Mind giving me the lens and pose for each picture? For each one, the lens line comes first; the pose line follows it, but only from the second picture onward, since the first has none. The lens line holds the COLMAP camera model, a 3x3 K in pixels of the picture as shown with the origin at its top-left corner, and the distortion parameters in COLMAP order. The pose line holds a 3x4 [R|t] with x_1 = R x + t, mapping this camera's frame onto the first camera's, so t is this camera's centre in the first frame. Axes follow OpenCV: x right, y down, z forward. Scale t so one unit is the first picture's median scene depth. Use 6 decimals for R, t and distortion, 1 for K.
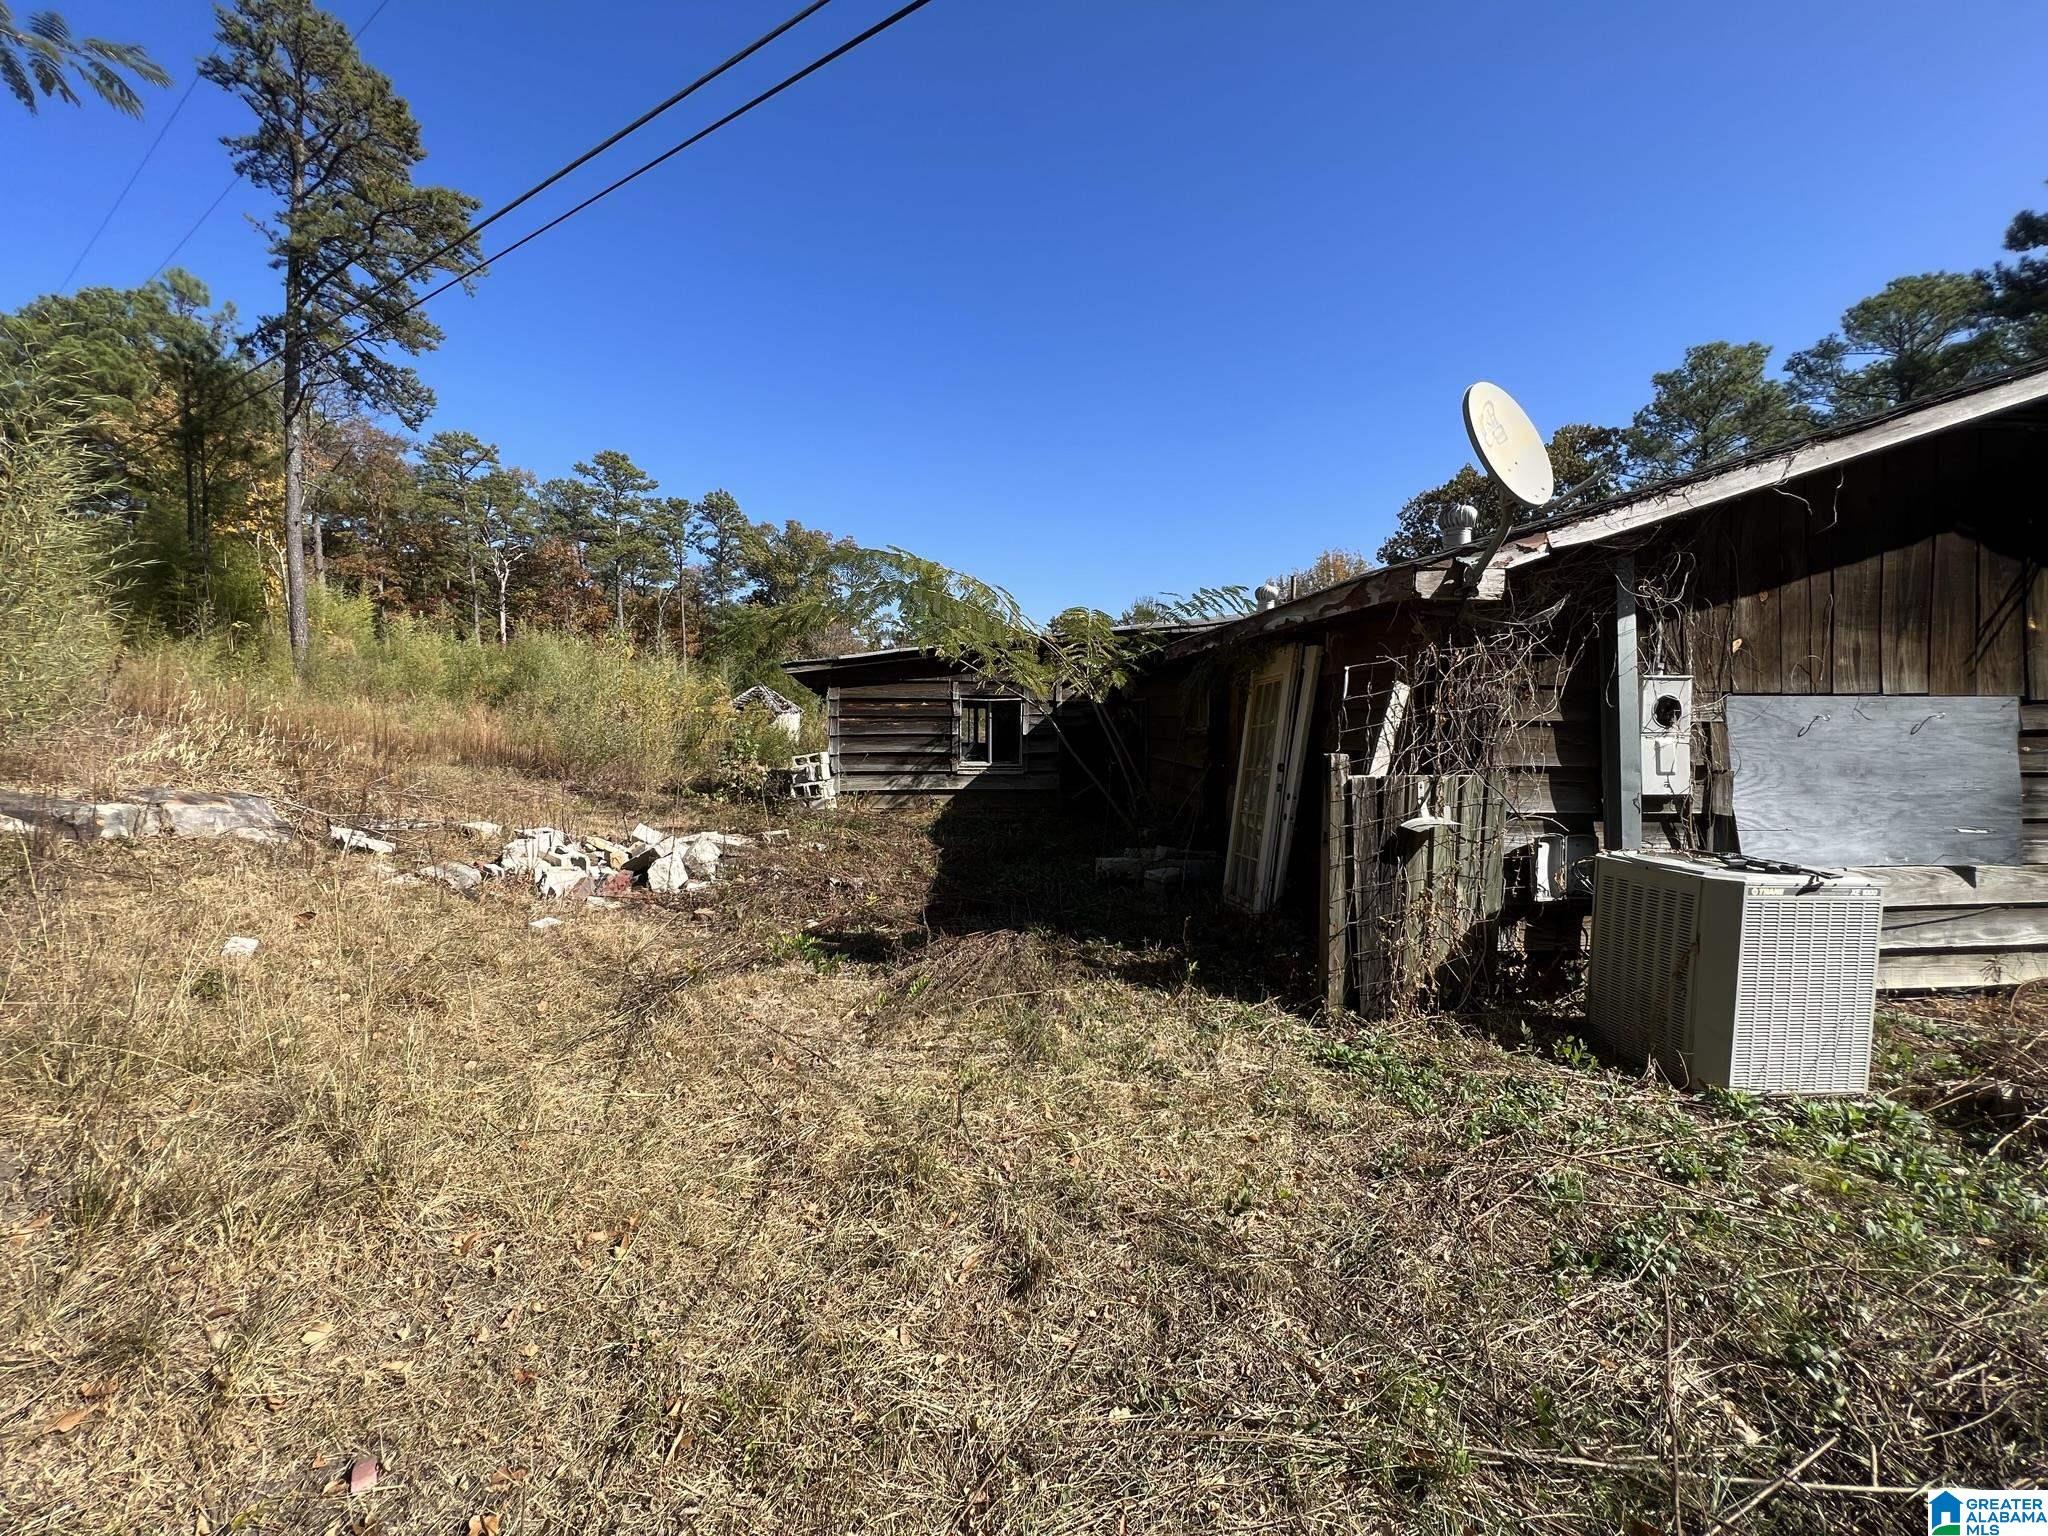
lens RADIAL K [[824.5, 0, 1013.7], [0, 824.5, 771.3], [0, 0, 1]] dist [-0.004707, 0.001780]
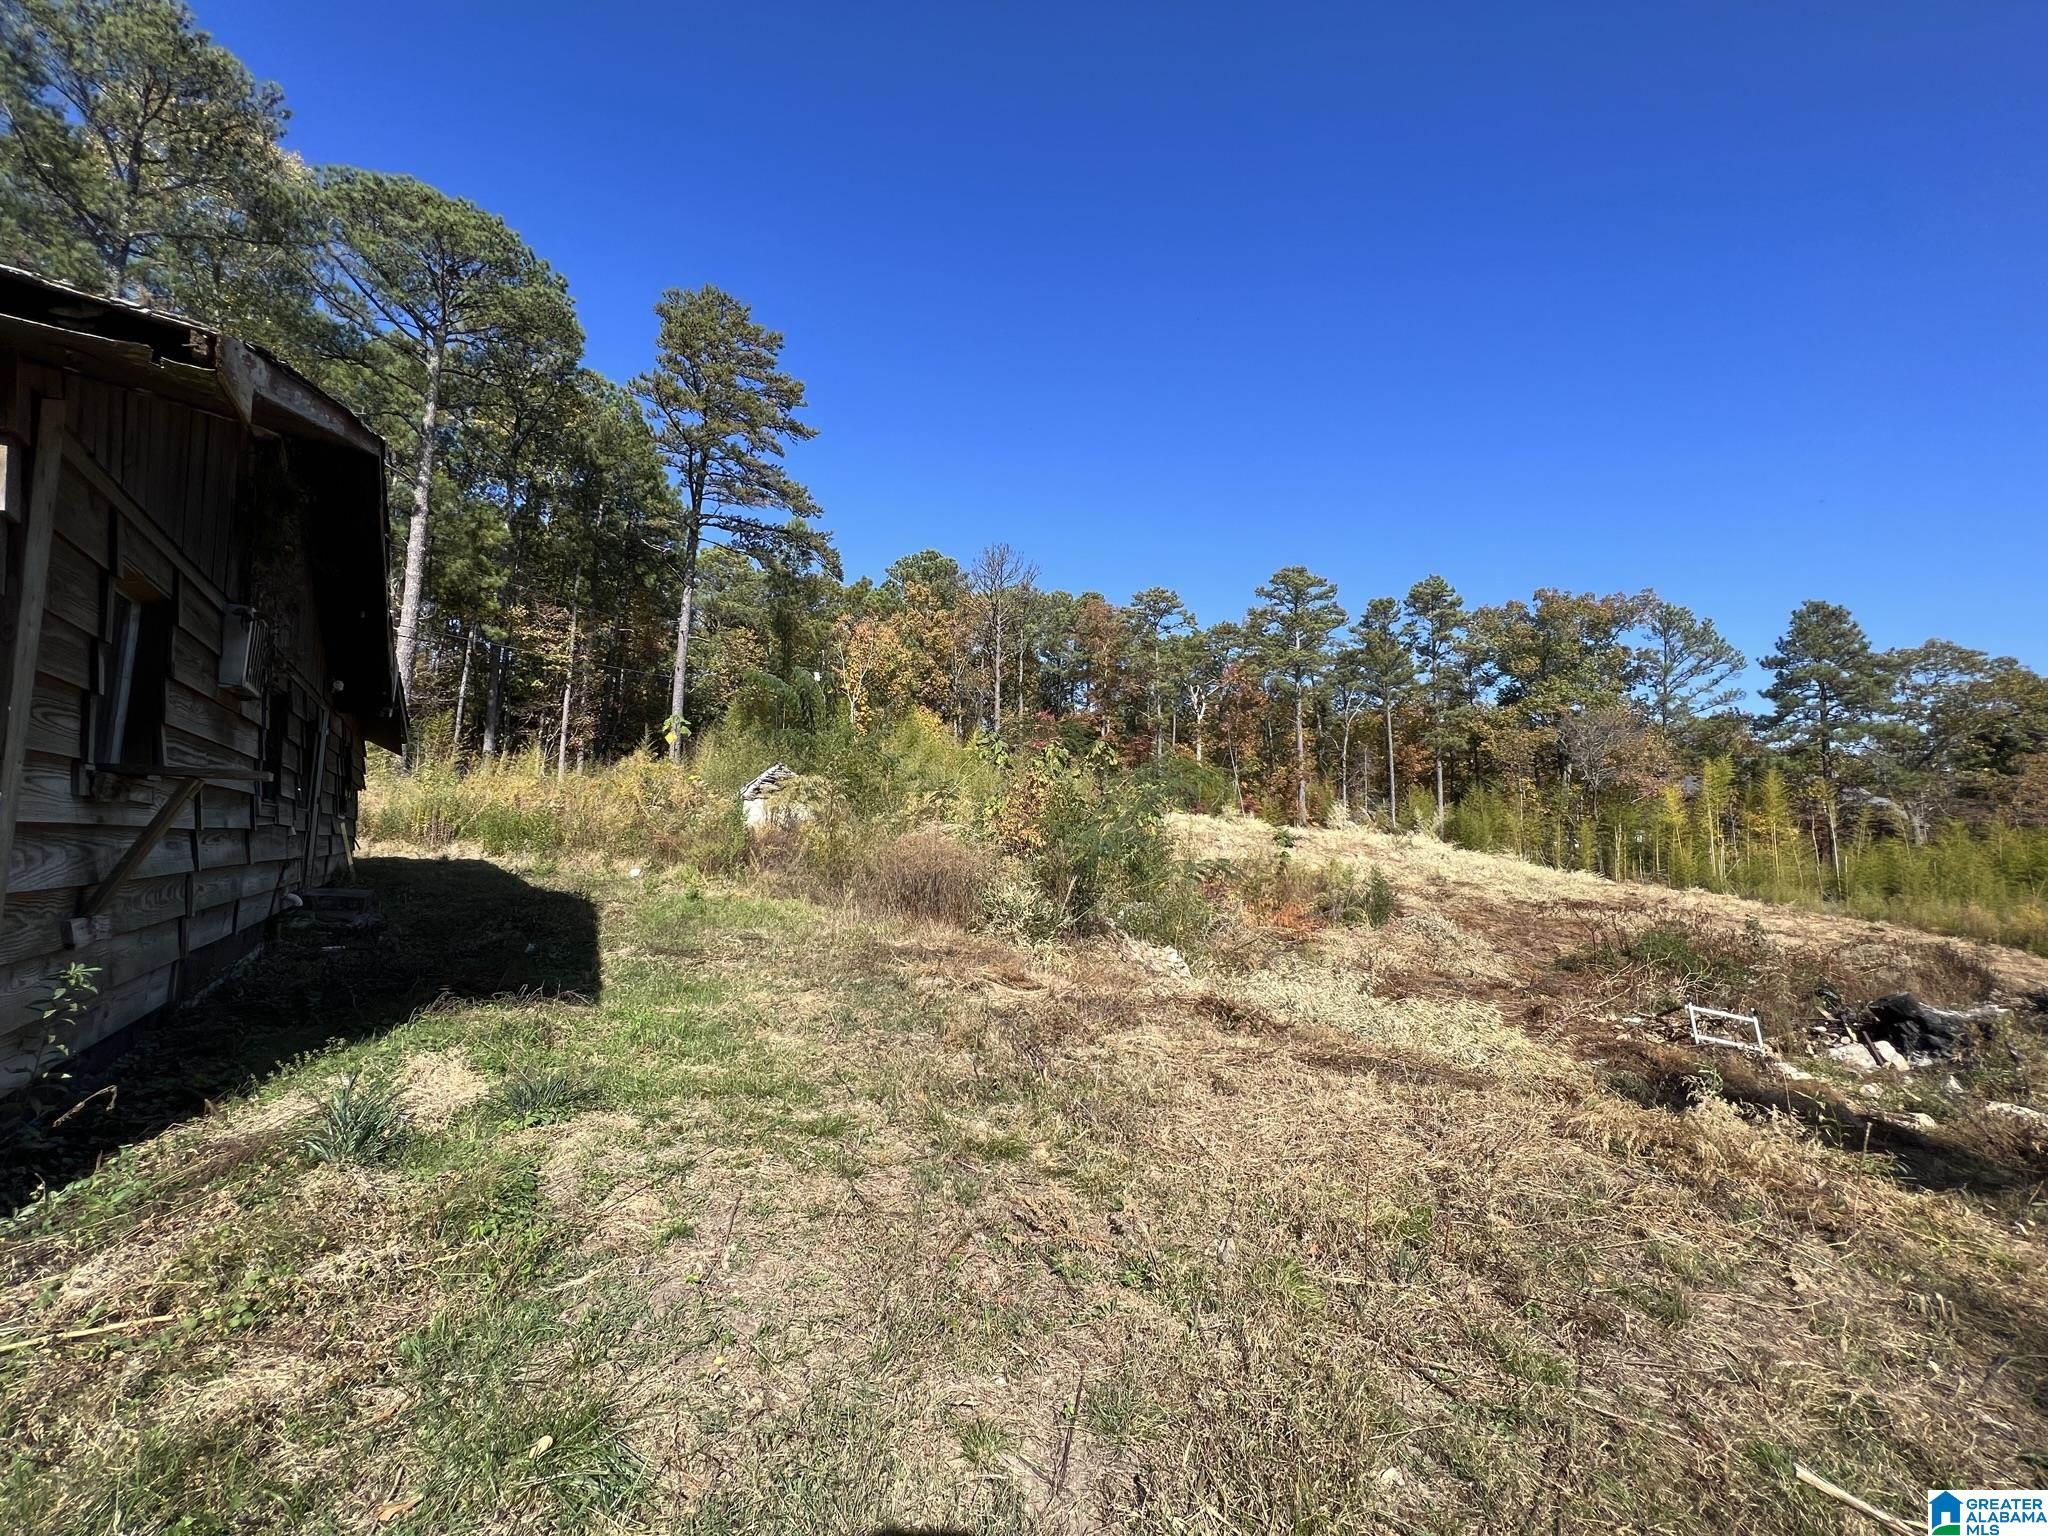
lens RADIAL K [[824.5, 0, 1013.4], [0, 824.5, 766.7], [0, 0, 1]] dist [-0.004707, 0.001780]
pose [[0.491086, -0.078732, -0.867546, 2.931330], [-0.077488, 0.988011, -0.133528, -0.110388], [0.867658, 0.132798, 0.479098, 5.110831]]
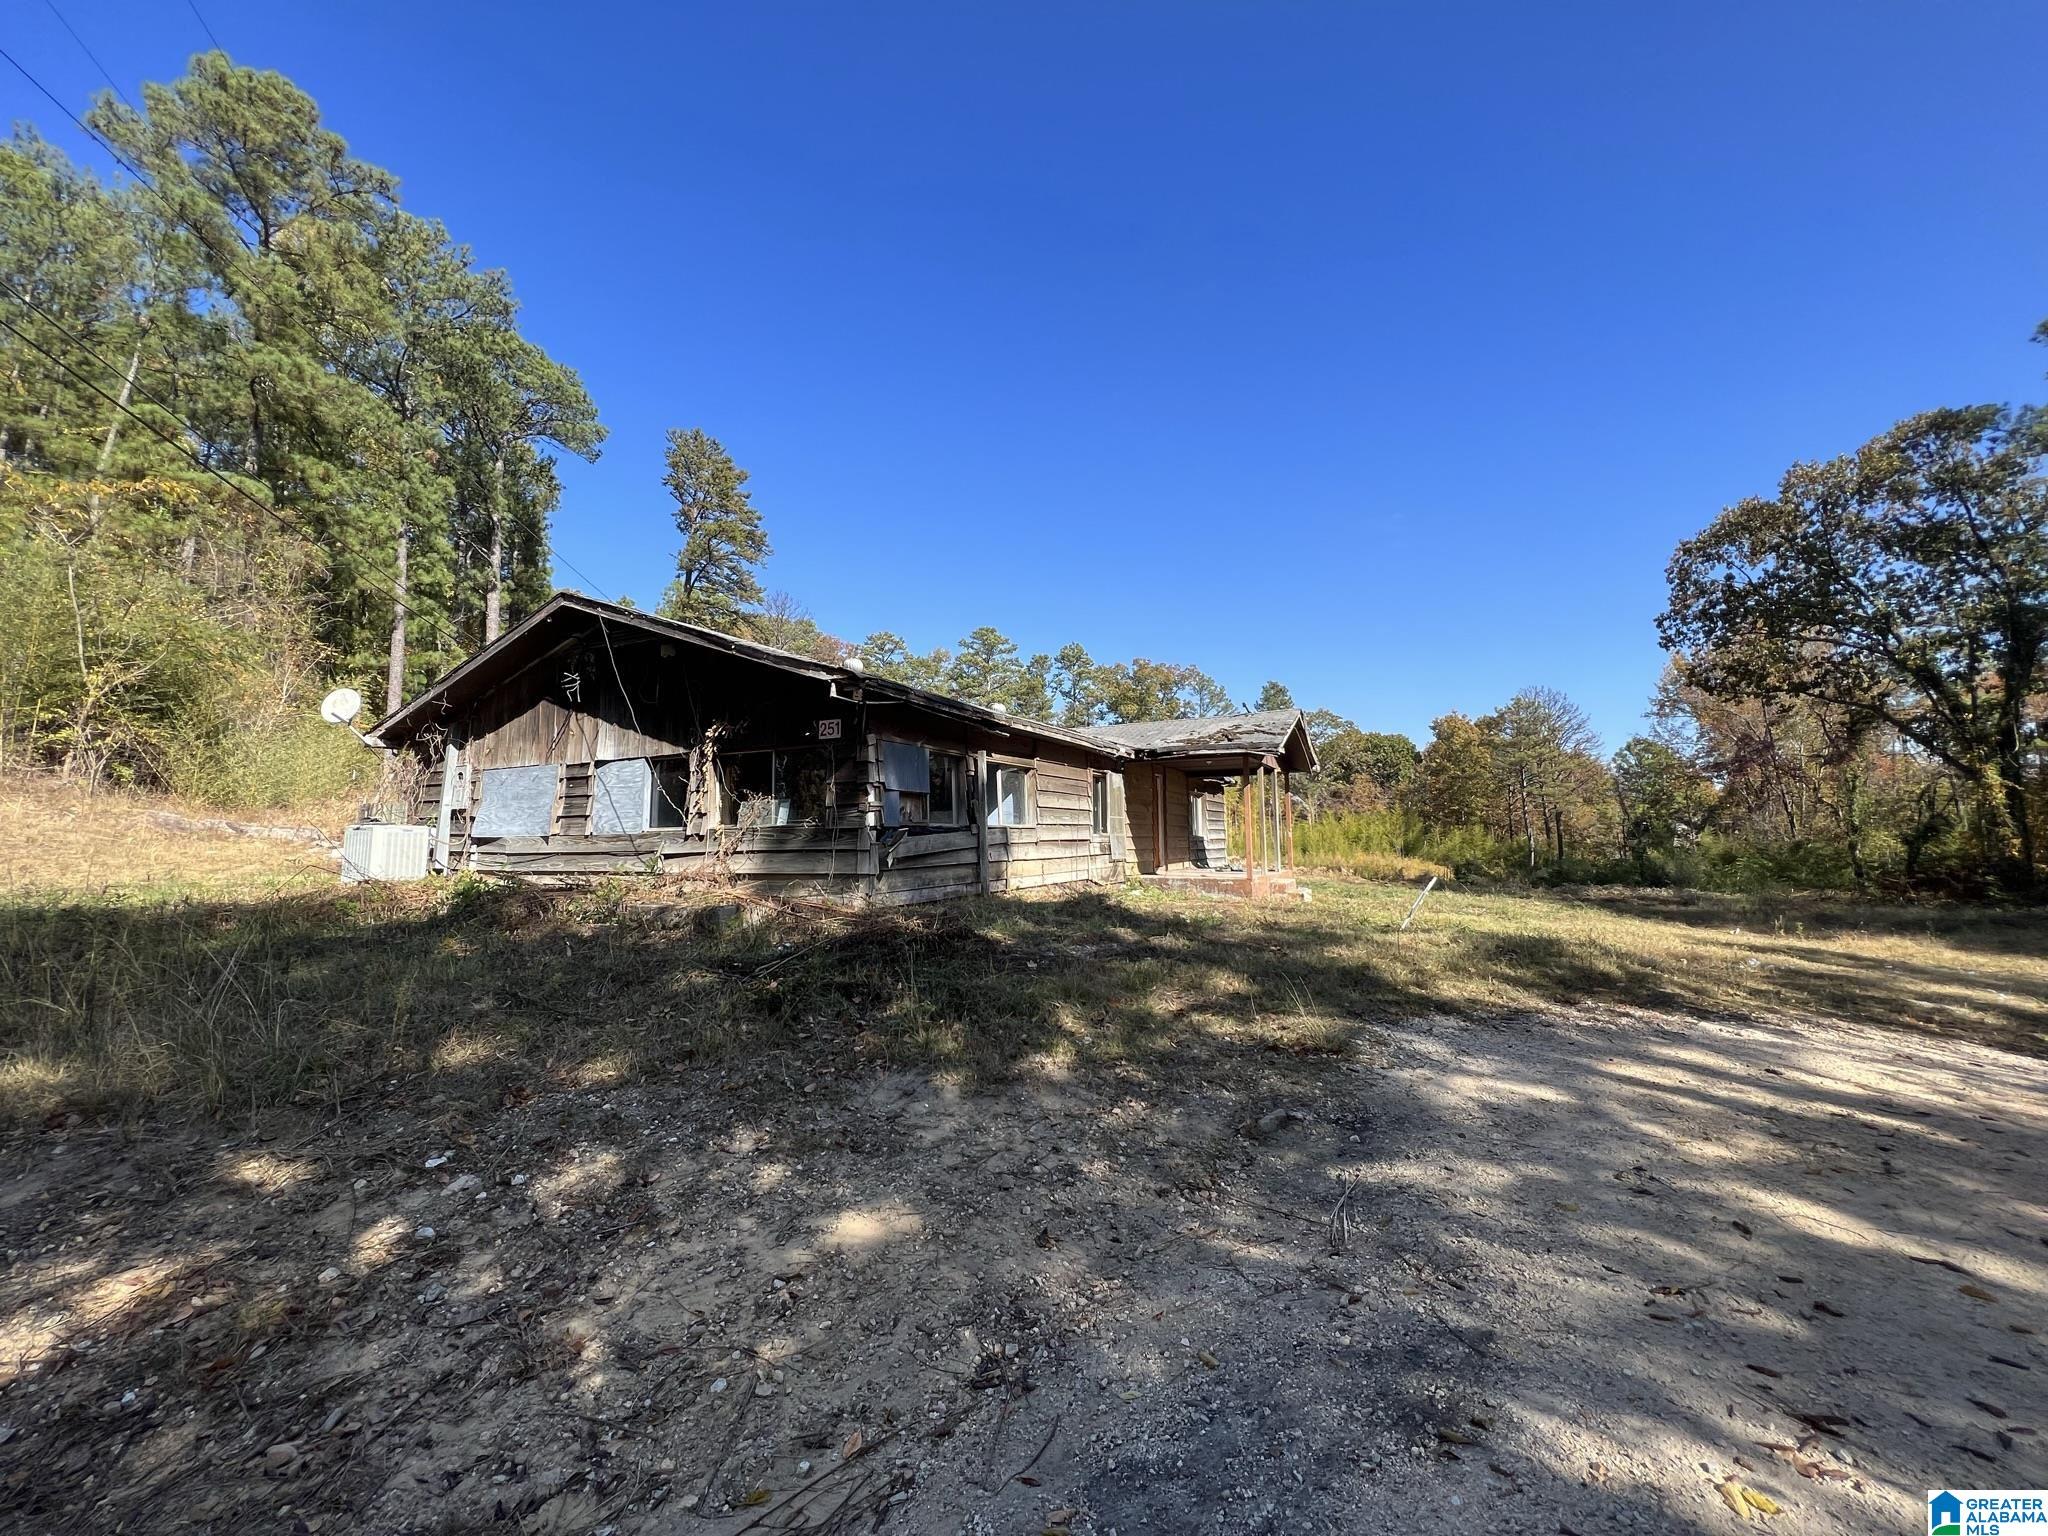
lens RADIAL K [[819.8, 0, 1015.8], [0, 819.8, 768.4], [0, 0, 1]] dist [0.000003, 0.000164]
pose [[0.848459, -0.061242, -0.525707, 3.722192], [-0.018697, 0.989195, -0.145411, 0.251237], [0.528932, 0.133205, 0.838145, -0.302561]]
